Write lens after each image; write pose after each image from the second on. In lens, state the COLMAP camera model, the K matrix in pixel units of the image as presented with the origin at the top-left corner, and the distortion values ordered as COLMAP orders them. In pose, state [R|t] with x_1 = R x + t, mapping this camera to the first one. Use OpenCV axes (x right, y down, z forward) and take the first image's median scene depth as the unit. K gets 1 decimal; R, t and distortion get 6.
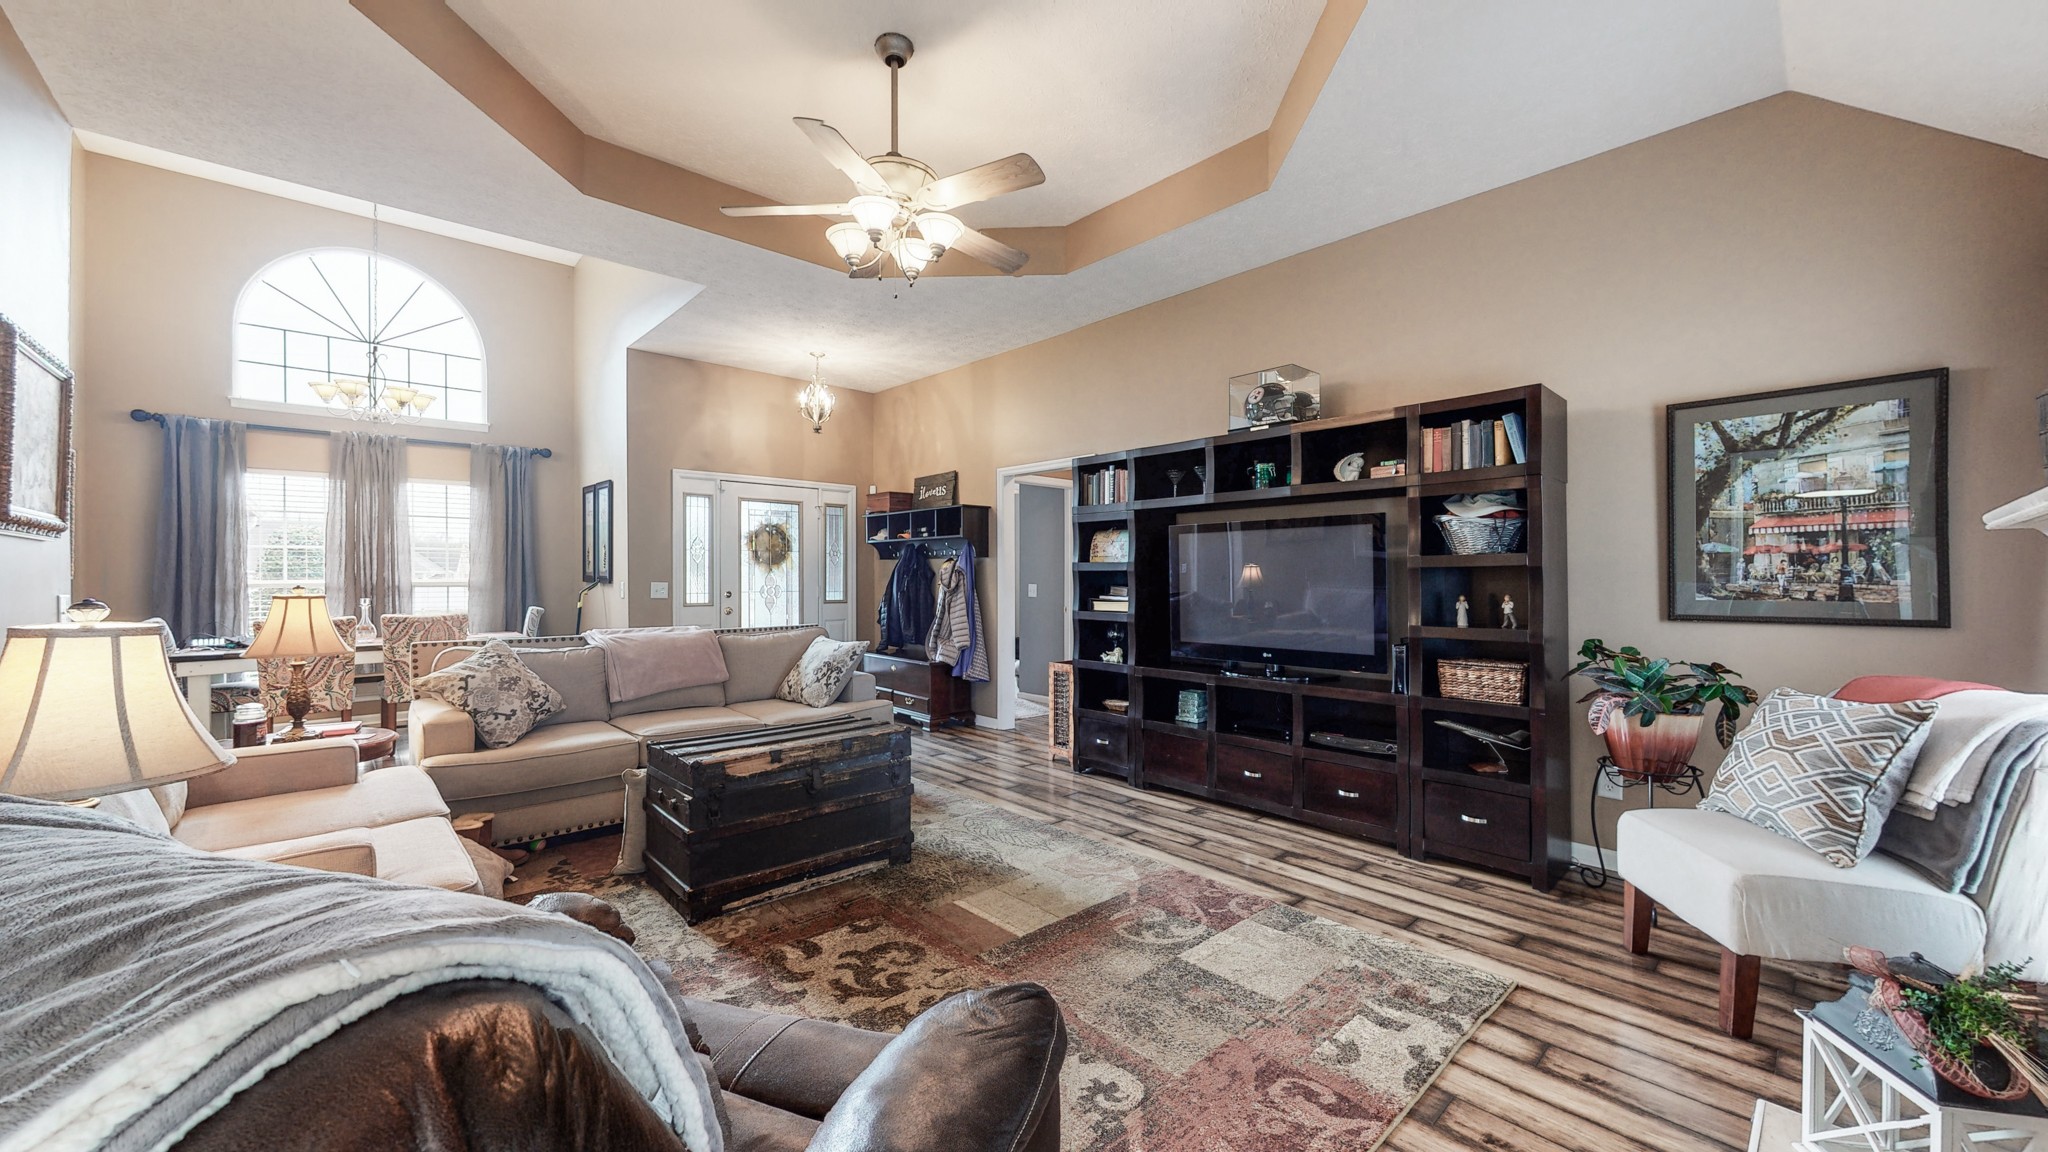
lens RADIAL K [[752.1, 0, 1025.9], [0, 752.1, 569.4], [0, 0, 1]] dist [-0.000202, -0.000003]
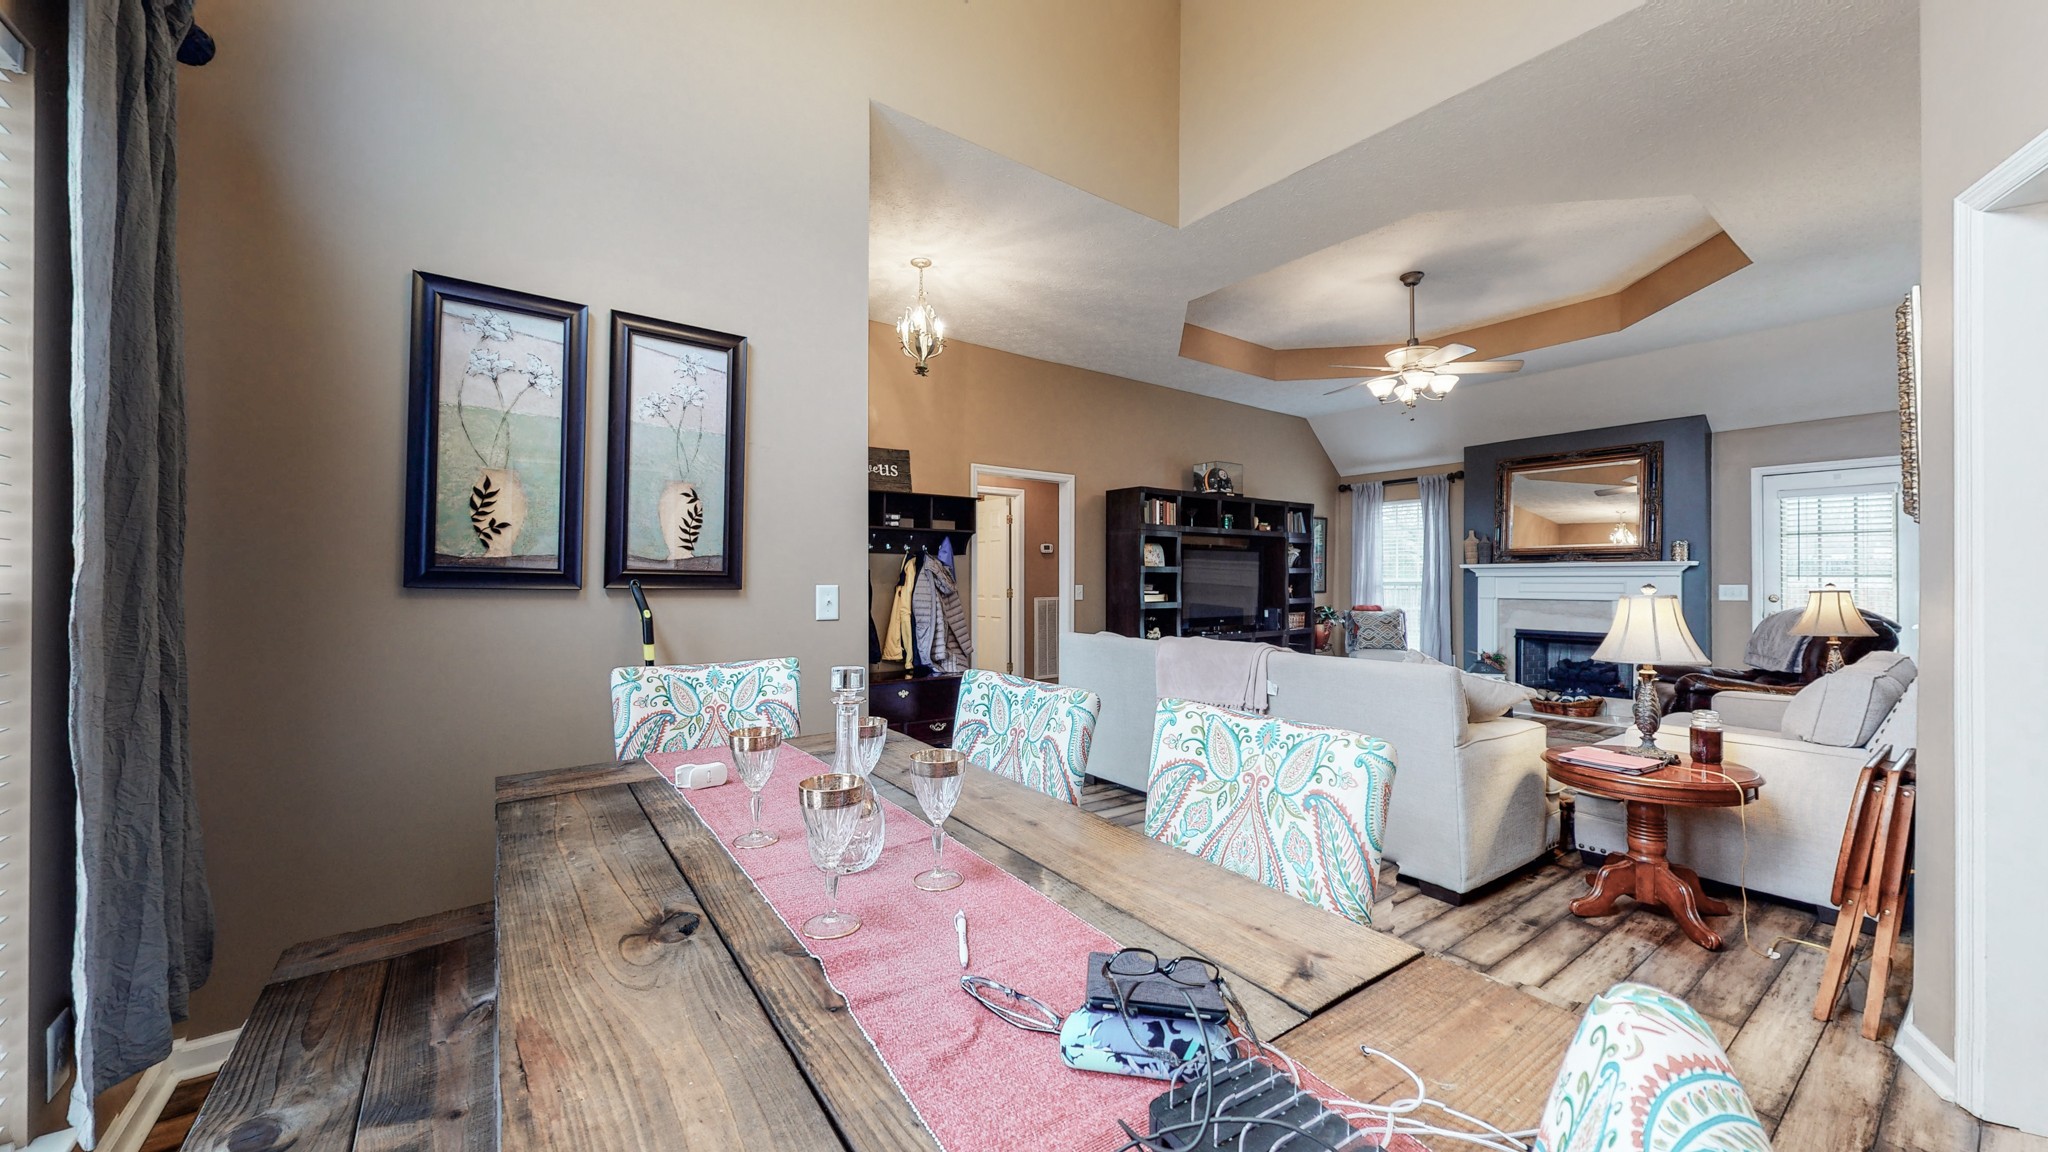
lens RADIAL K [[752.1, 0, 1031.5], [0, 752.1, 580.4], [0, 0, 1]] dist [-0.000202, -0.000003]
pose [[0.107660, -0.002186, 0.994185, -1.751455], [-0.010468, 0.999940, 0.003332, 0.018719], [-0.994133, -0.010766, 0.107631, 1.467360]]
